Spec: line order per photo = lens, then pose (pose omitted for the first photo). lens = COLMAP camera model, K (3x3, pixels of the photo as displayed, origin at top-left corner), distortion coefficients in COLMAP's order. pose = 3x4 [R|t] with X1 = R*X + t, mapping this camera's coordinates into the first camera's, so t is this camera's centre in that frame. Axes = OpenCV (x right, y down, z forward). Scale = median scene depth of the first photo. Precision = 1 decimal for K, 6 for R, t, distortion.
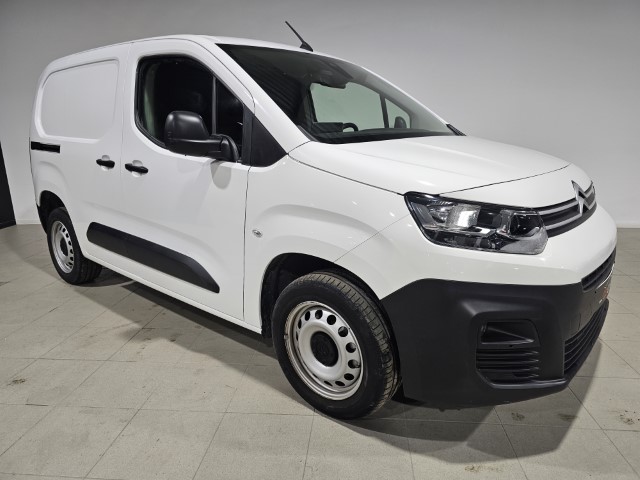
lens RADIAL K [[434.6, 0, 316.8], [0, 434.6, 240.2], [0, 0, 1]] dist [0.052650, -0.036111]
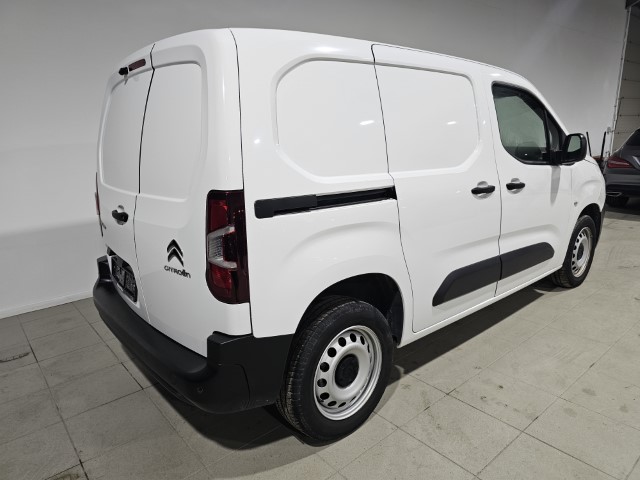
lens RADIAL K [[434.6, 0, 323.8], [0, 434.6, 239.6], [0, 0, 1]] dist [0.052650, -0.036111]
pose [[0.154639, -0.226631, 0.961626, -1.921853], [0.274975, 0.944749, 0.178435, -0.447118], [-0.948934, 0.236830, 0.208412, 1.559607]]
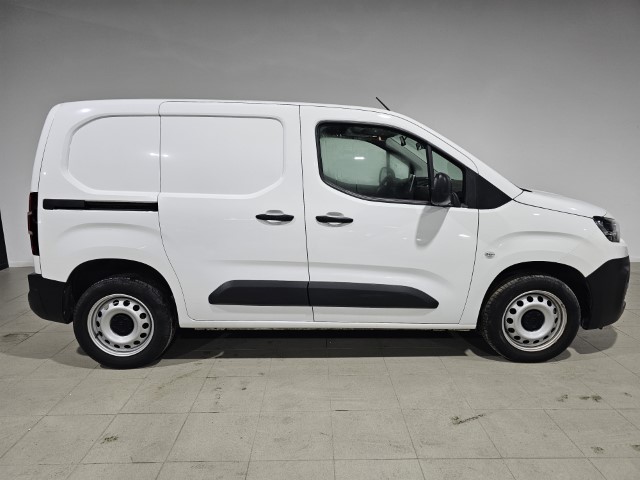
lens RADIAL K [[434.6, 0, 318.6], [0, 434.6, 242.3], [0, 0, 1]] dist [0.052650, -0.036111]
pose [[0.755255, -0.116901, 0.644922, -1.441379], [0.157665, 0.987477, -0.005644, -0.131962], [-0.636185, 0.105944, 0.764228, 0.235470]]
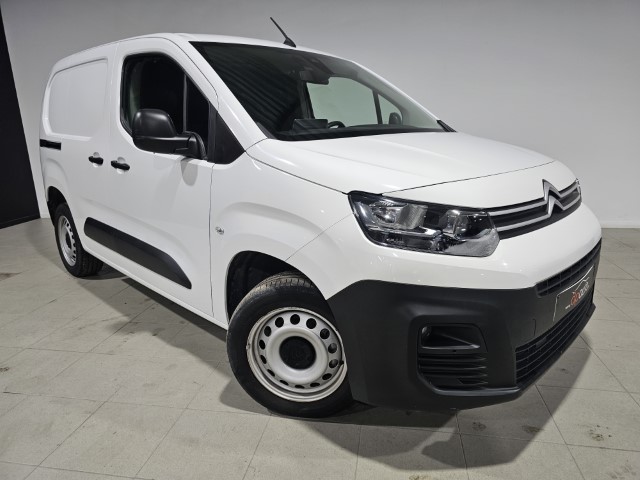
lens RADIAL K [[434.6, 0, 316.9], [0, 434.6, 237.6], [0, 0, 1]] dist [0.052650, -0.036111]
pose [[0.997149, 0.013559, -0.074231, 0.153832], [-0.013338, 0.999905, 0.003483, -0.005991], [0.074272, -0.002483, 0.997235, 0.016806]]
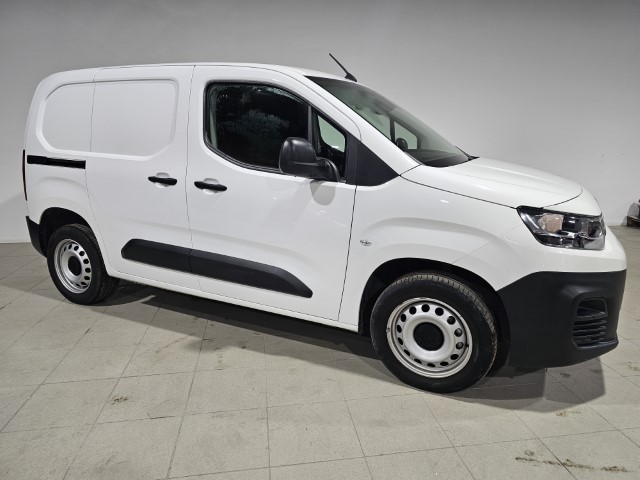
lens RADIAL K [[434.6, 0, 317.2], [0, 434.6, 241.5], [0, 0, 1]] dist [0.052650, -0.036111]
pose [[0.969495, -0.038700, 0.242038, -0.522984], [0.041850, 0.999093, -0.007886, -0.015091], [-0.241513, 0.017775, 0.970235, -0.093095]]
